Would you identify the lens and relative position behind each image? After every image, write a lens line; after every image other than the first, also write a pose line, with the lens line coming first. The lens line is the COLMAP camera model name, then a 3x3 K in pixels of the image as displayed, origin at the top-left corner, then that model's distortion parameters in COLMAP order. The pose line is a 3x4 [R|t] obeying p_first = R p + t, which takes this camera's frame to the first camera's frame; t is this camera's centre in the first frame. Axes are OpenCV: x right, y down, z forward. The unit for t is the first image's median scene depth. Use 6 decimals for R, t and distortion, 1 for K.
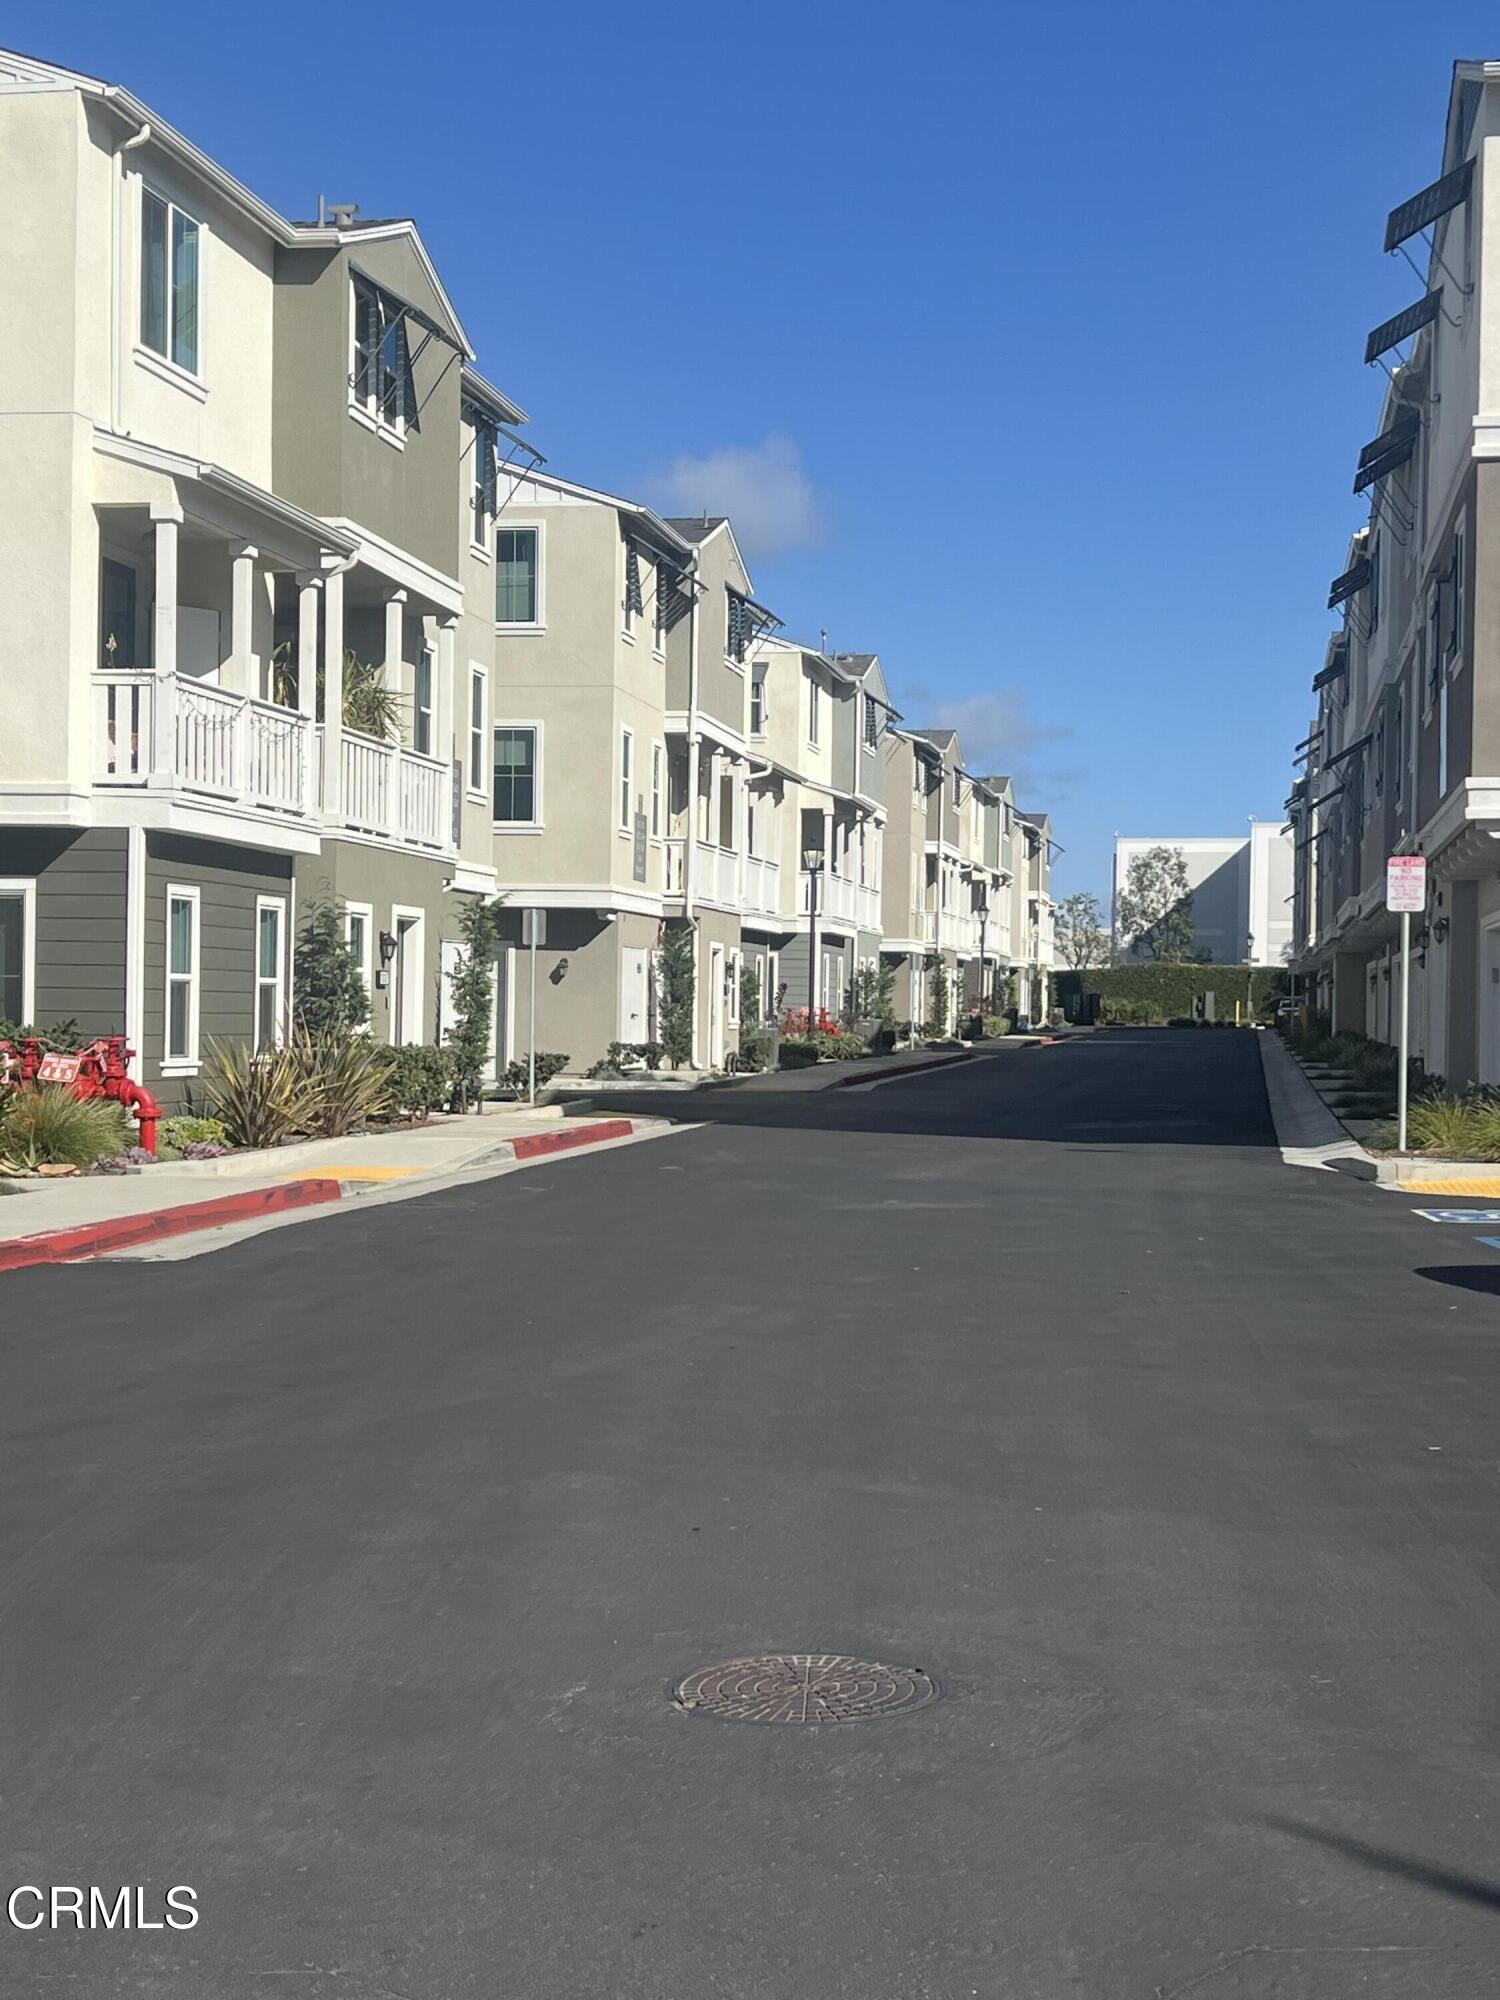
lens RADIAL K [[2813.8, 0, 750.0], [0, 2813.8, 1000.0], [0, 0, 1]] dist [0.294030, -0.945041]
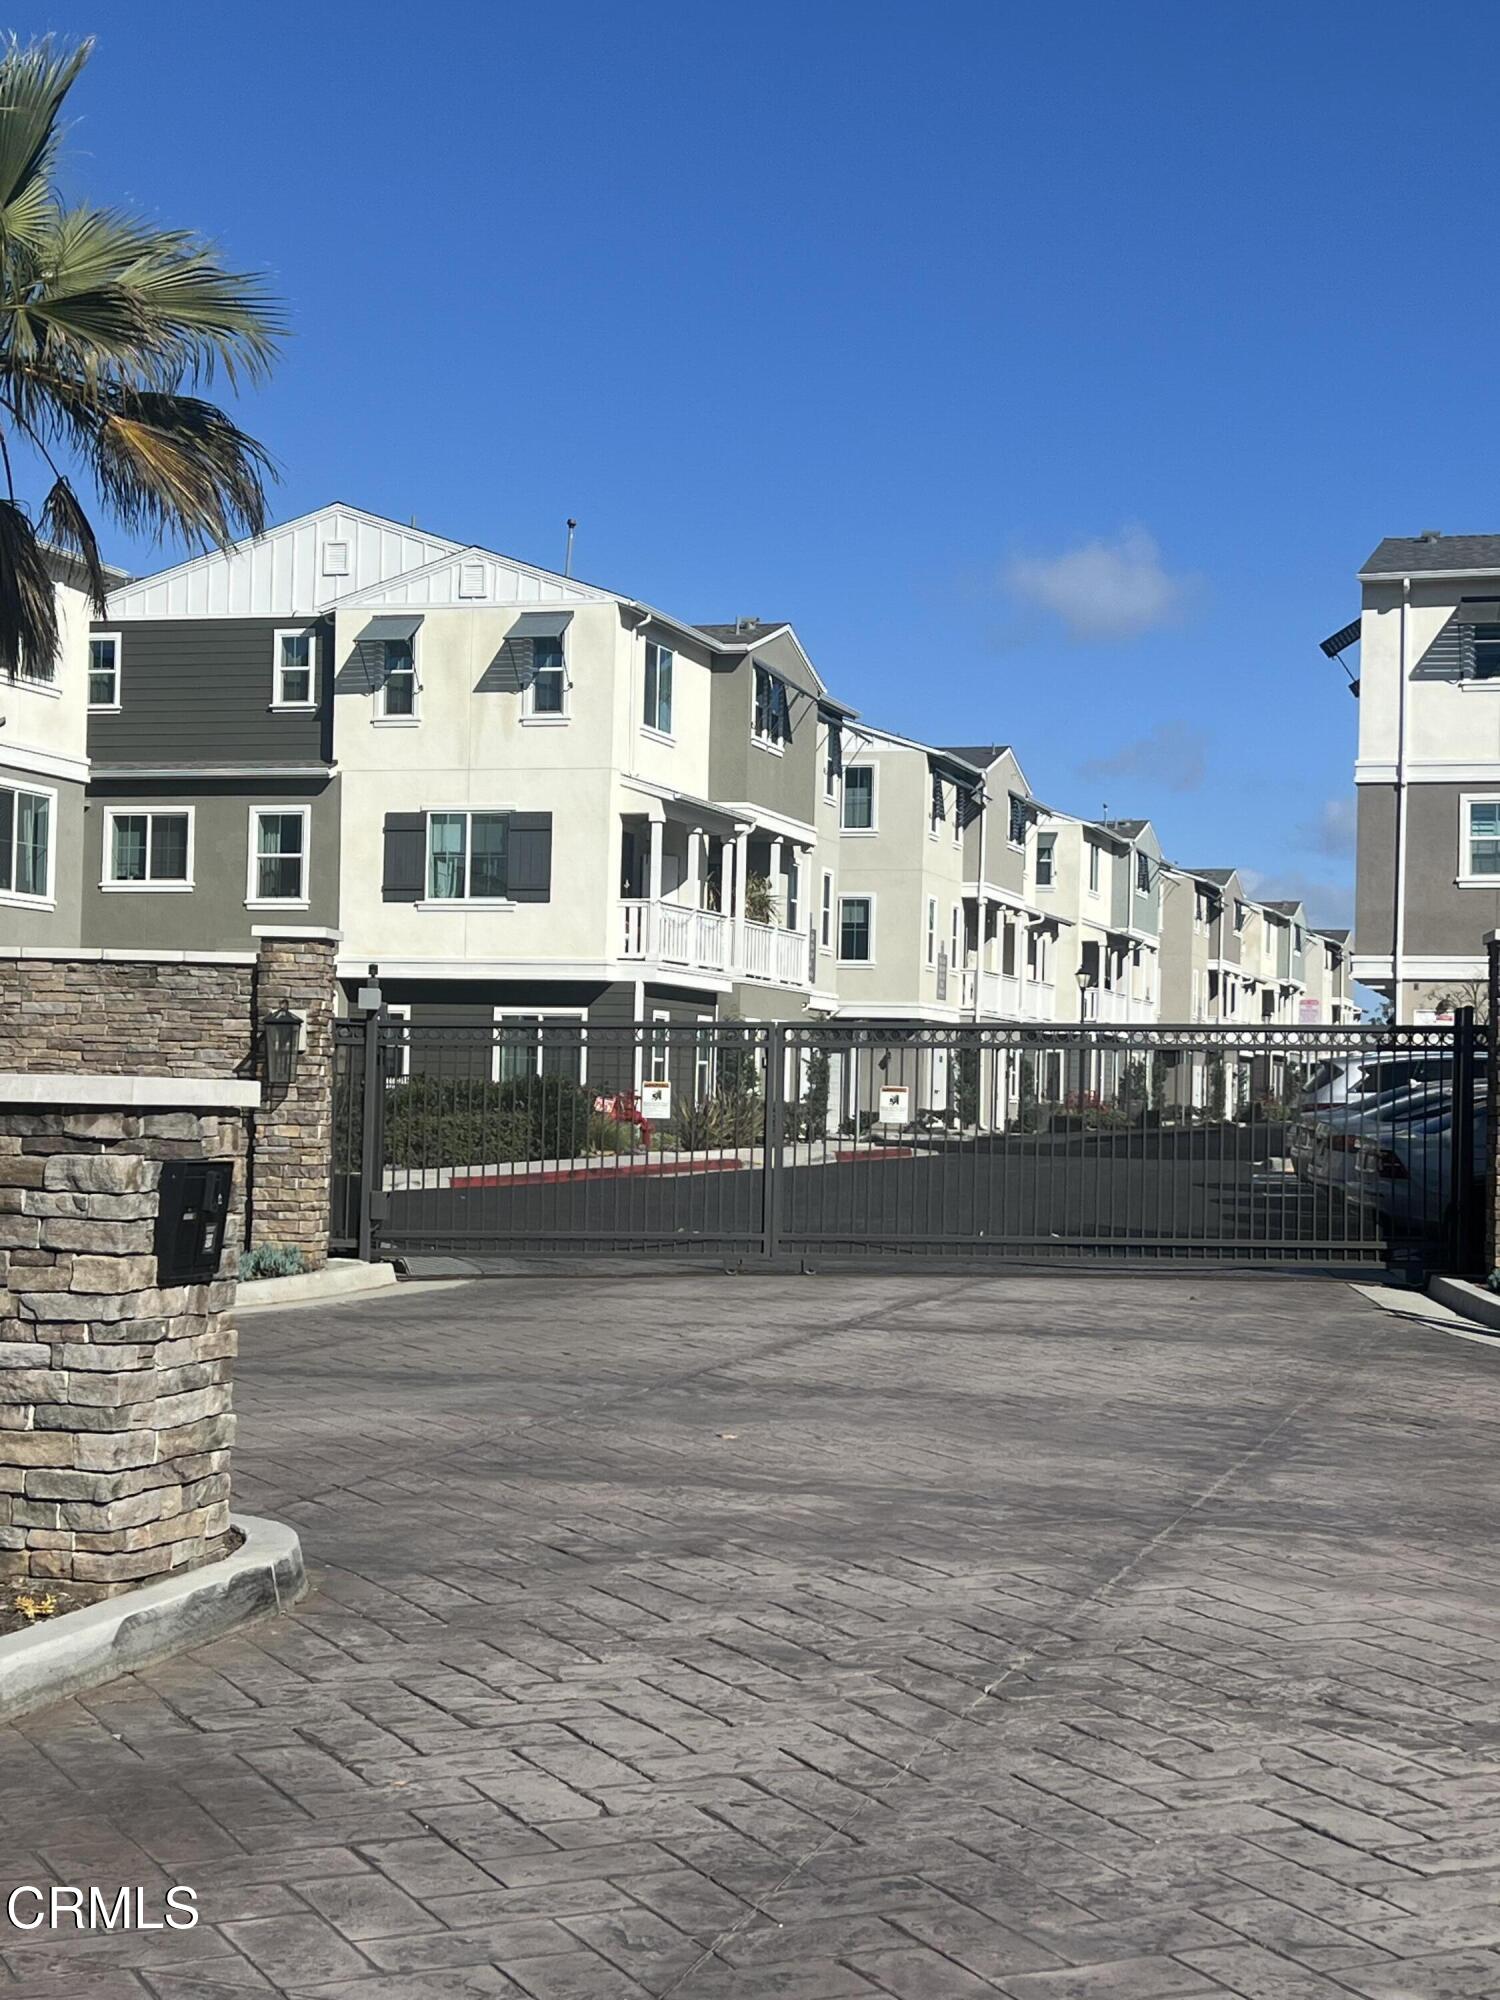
lens RADIAL K [[2813.8, 0, 750.0], [0, 2813.8, 1000.0], [0, 0, 1]] dist [0.294030, -0.945041]
pose [[0.990396, 0.003325, -0.138220, 0.080387], [-0.008029, 0.999407, -0.033487, 0.009890], [0.138027, 0.034276, 0.989835, -0.578502]]
